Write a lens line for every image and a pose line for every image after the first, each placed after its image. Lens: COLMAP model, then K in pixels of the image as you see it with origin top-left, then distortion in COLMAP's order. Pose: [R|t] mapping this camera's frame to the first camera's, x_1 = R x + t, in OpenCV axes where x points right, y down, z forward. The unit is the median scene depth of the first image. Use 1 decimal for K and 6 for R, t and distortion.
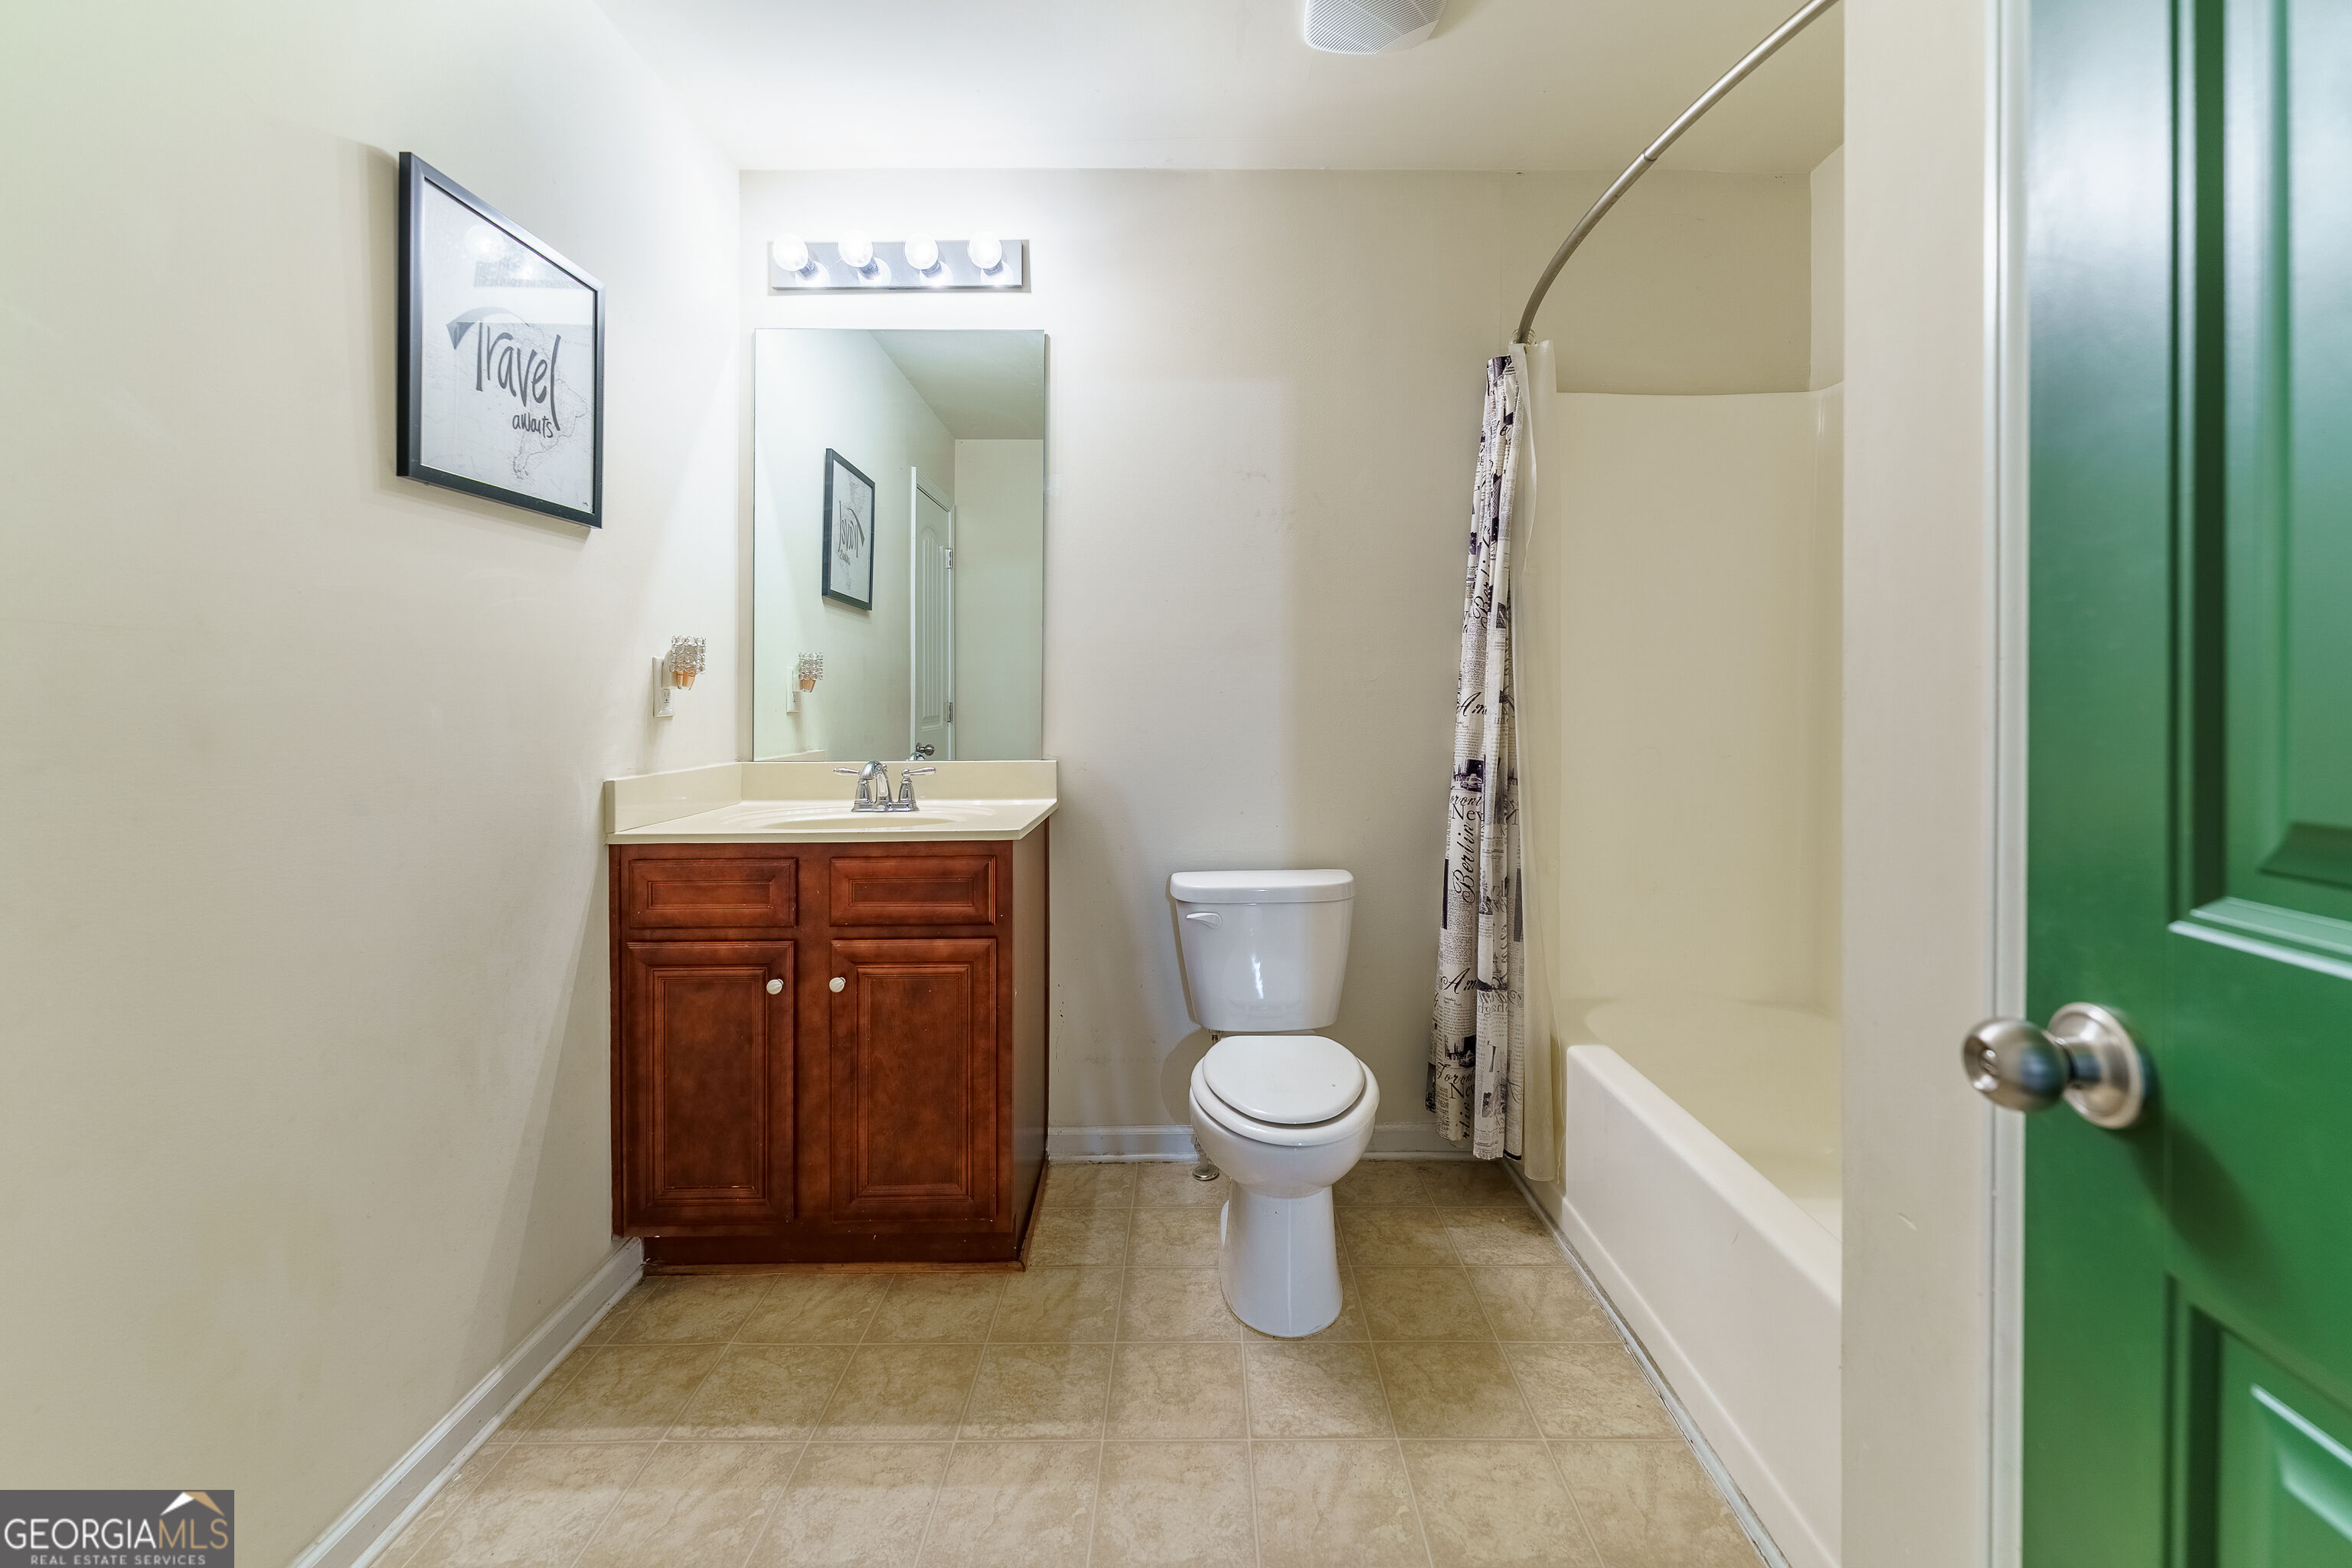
lens RADIAL K [[975.4, 0, 1185.1], [0, 975.4, 712.1], [0, 0, 1]] dist [0.000120, -0.000163]
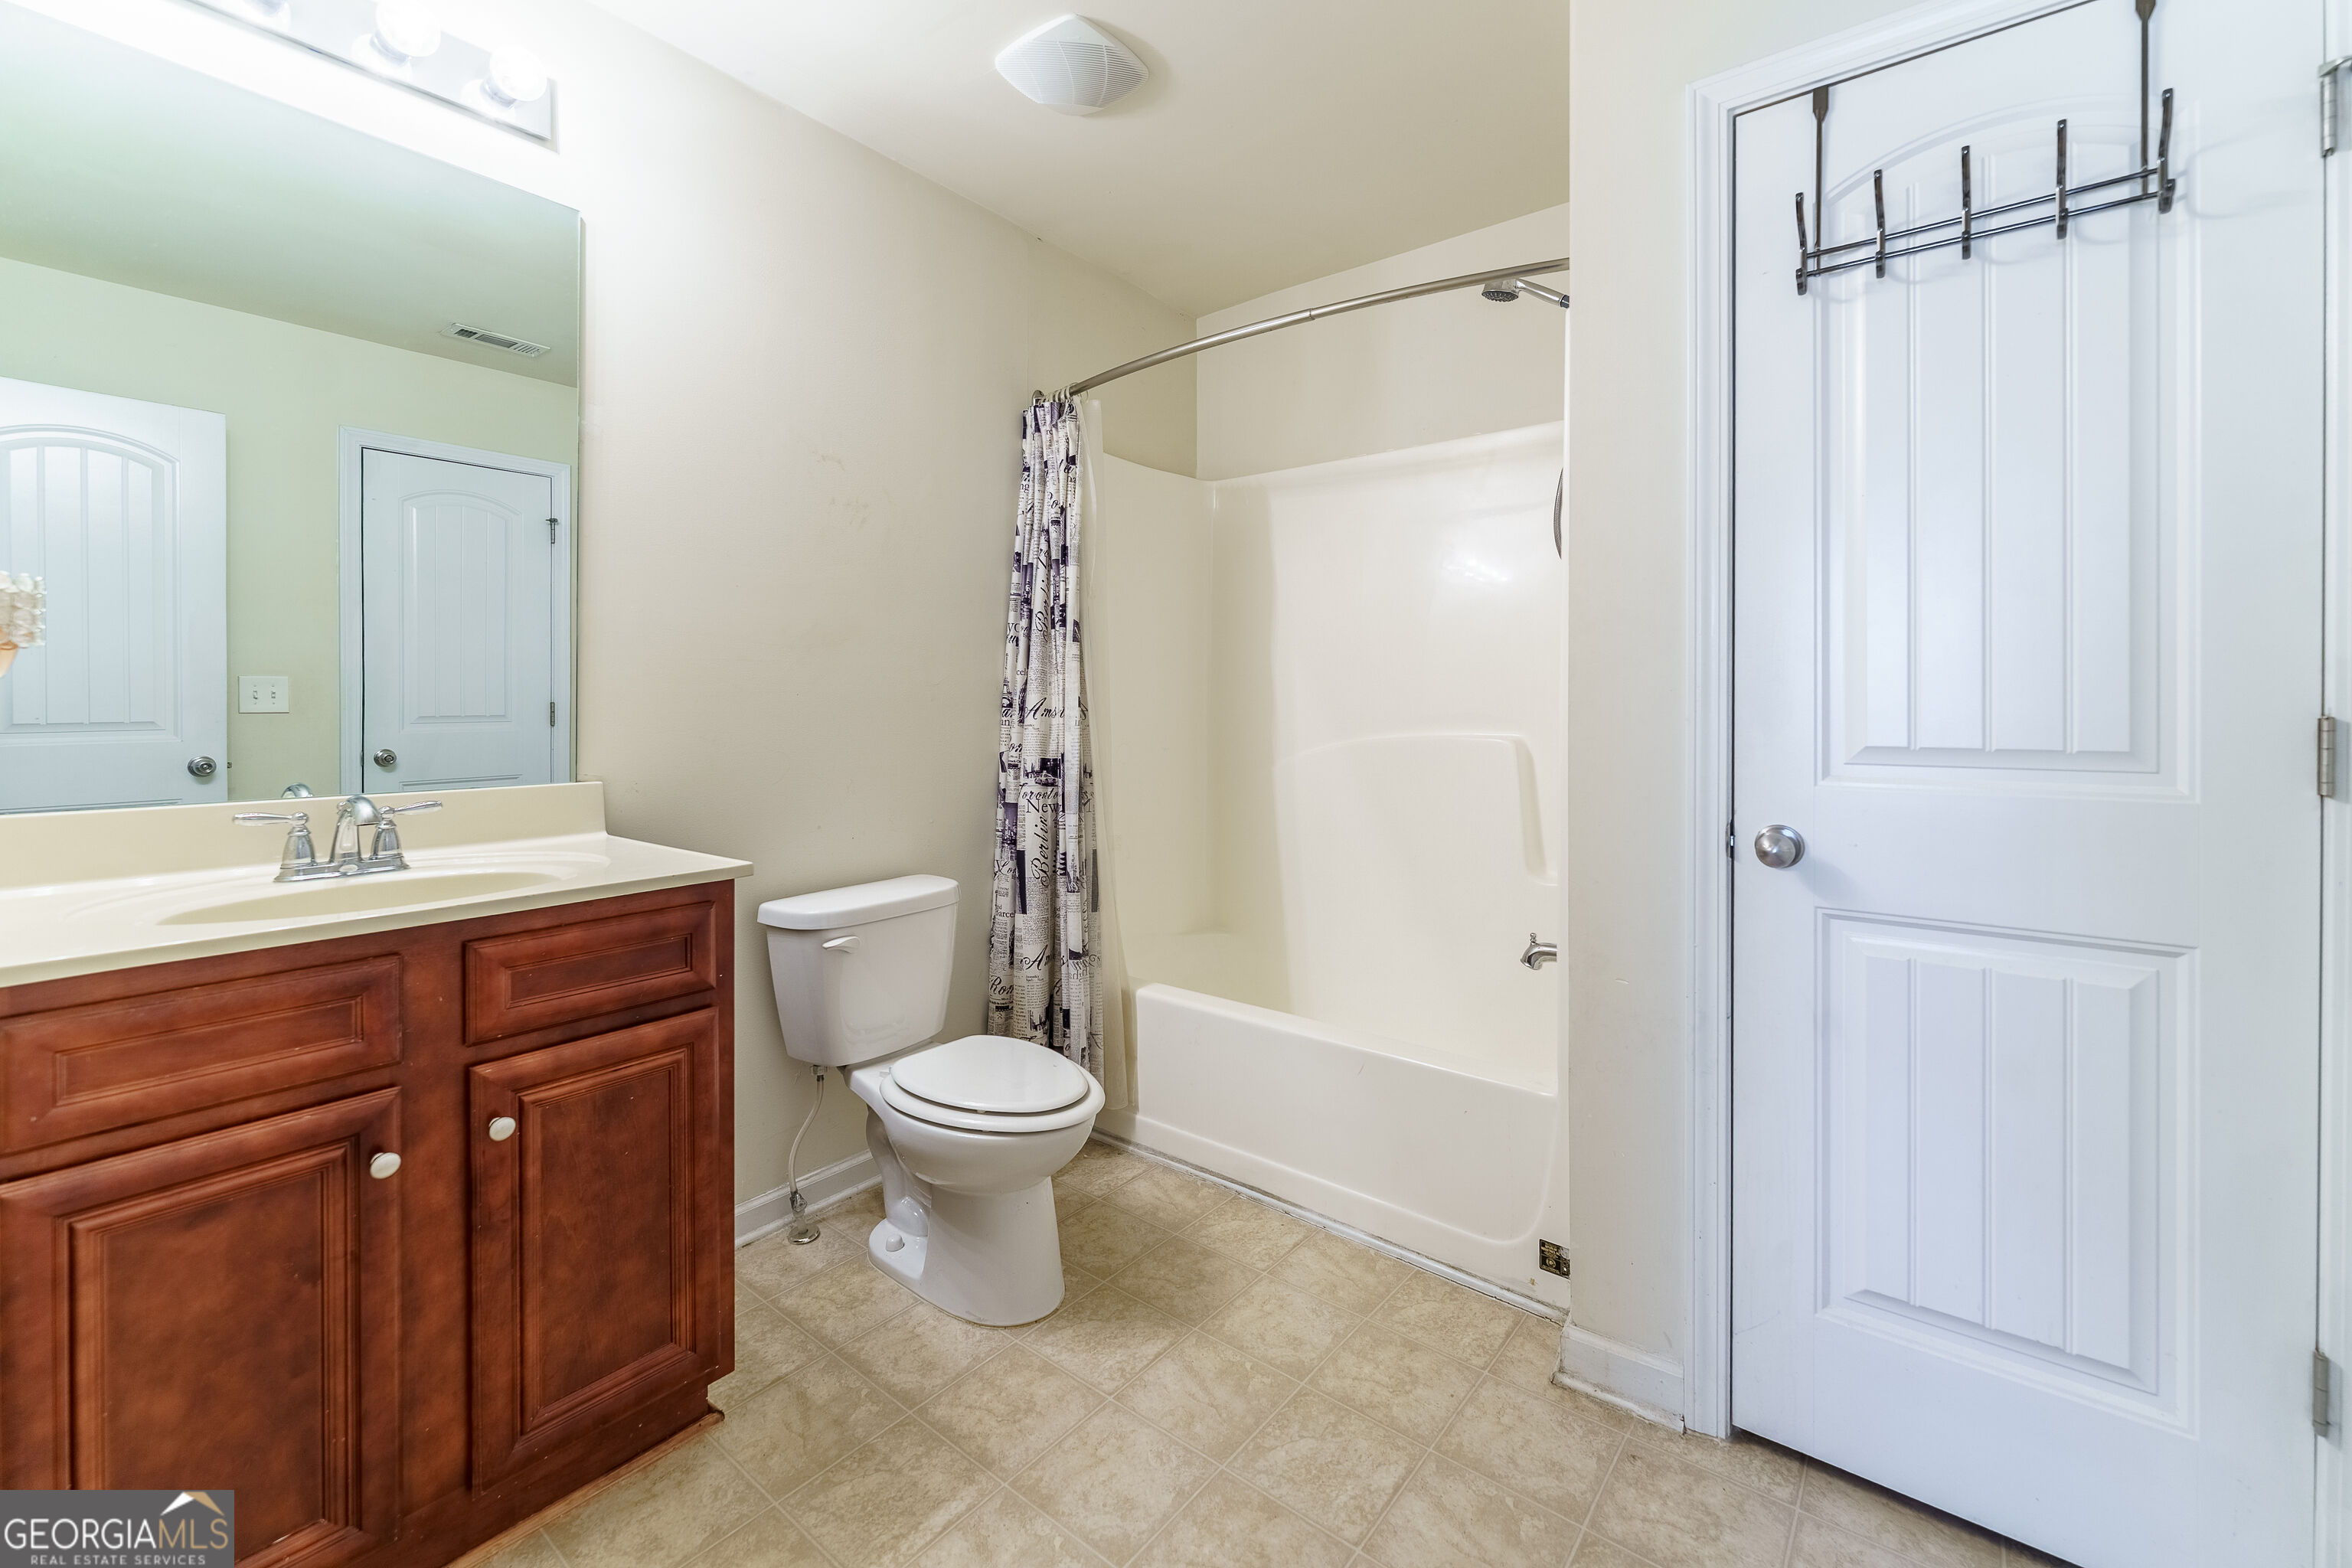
lens RADIAL K [[975.4, 0, 1185.1], [0, 975.4, 712.1], [0, 0, 1]] dist [0.000120, -0.000163]
pose [[0.622737, -0.001397, 0.782430, -0.576905], [0.003956, 0.999991, -0.001363, -0.001945], [-0.782421, 0.003944, 0.622737, 0.216546]]
